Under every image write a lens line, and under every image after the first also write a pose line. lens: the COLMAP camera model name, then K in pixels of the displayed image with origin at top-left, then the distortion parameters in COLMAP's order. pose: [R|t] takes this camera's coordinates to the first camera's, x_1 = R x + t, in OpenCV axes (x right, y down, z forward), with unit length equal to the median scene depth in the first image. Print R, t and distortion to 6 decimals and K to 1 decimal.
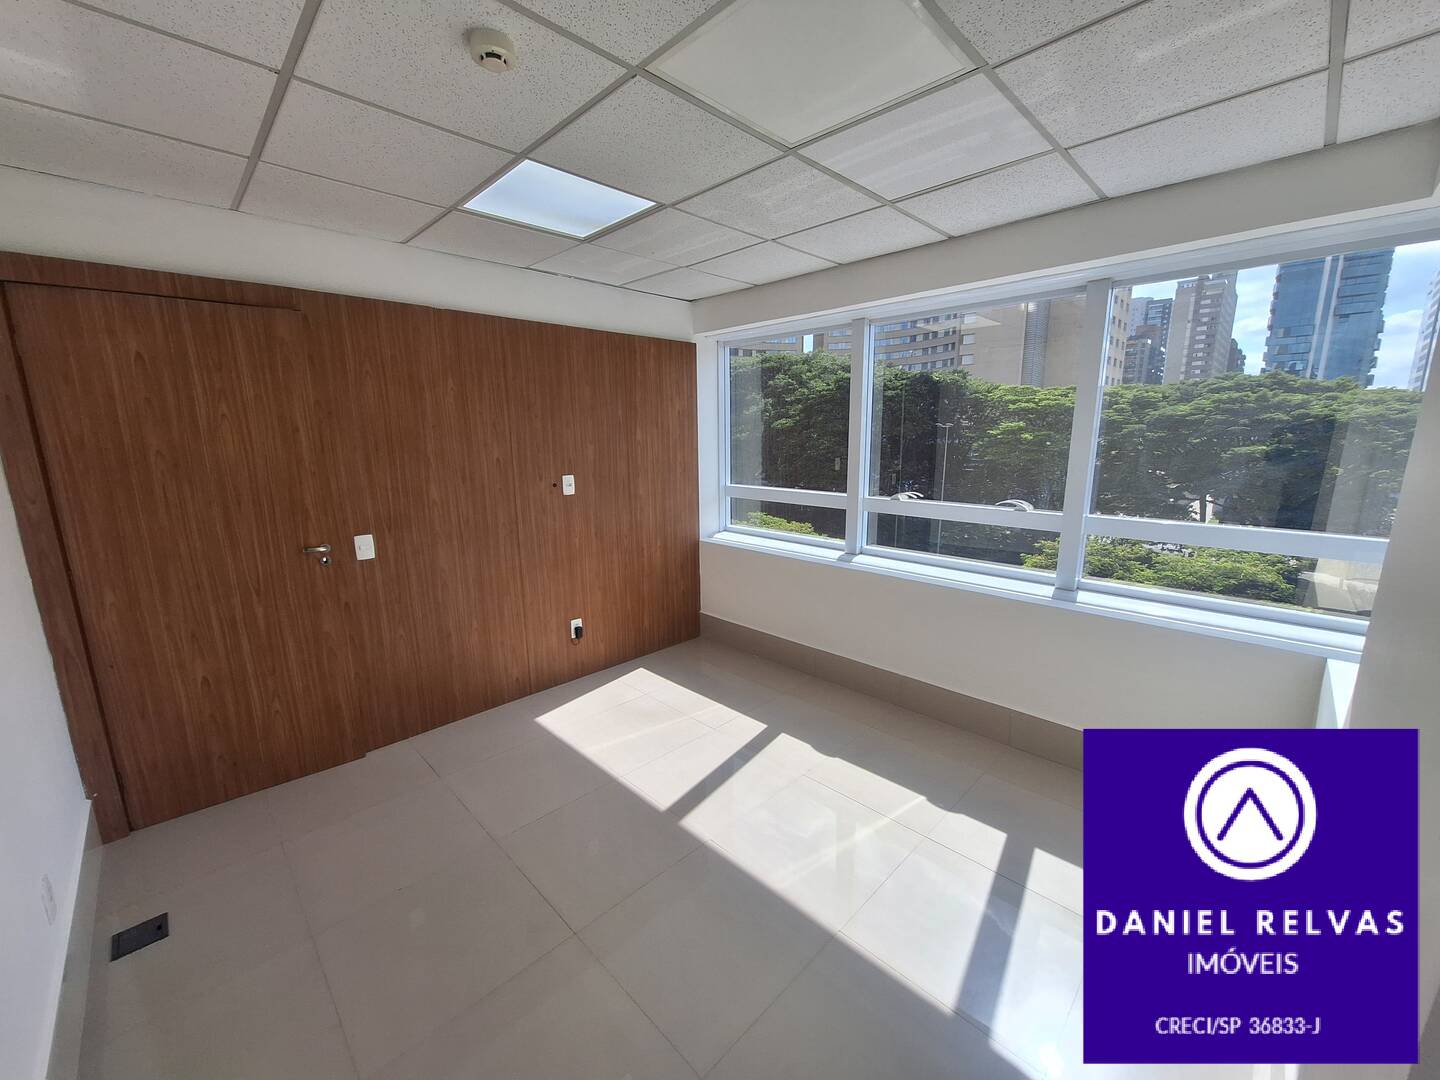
lens RADIAL K [[568.5, 0, 748.8], [0, 568.5, 548.7], [0, 0, 1]] dist [-0.002608, -0.000172]
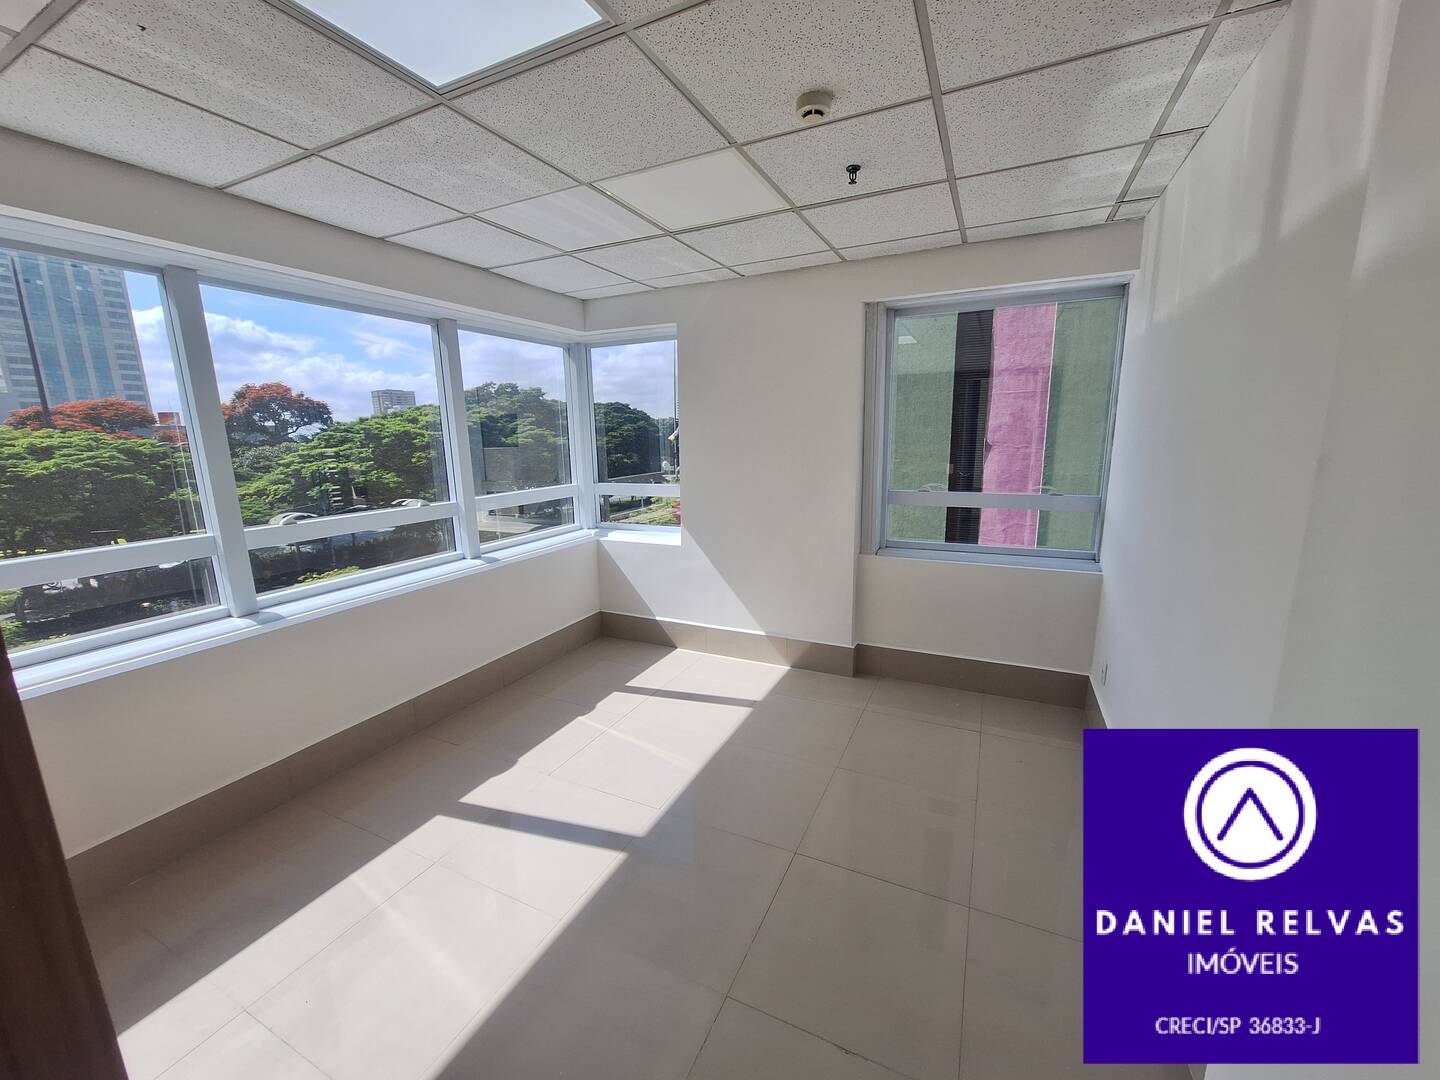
lens RADIAL K [[568.5, 0, 714.3], [0, 568.5, 545.4], [0, 0, 1]] dist [-0.002608, -0.000172]
pose [[-0.296908, -0.178175, 0.938136, -0.773235], [0.218561, 0.943678, 0.248399, -0.150242], [-0.929557, 0.278792, -0.241243, 0.782787]]
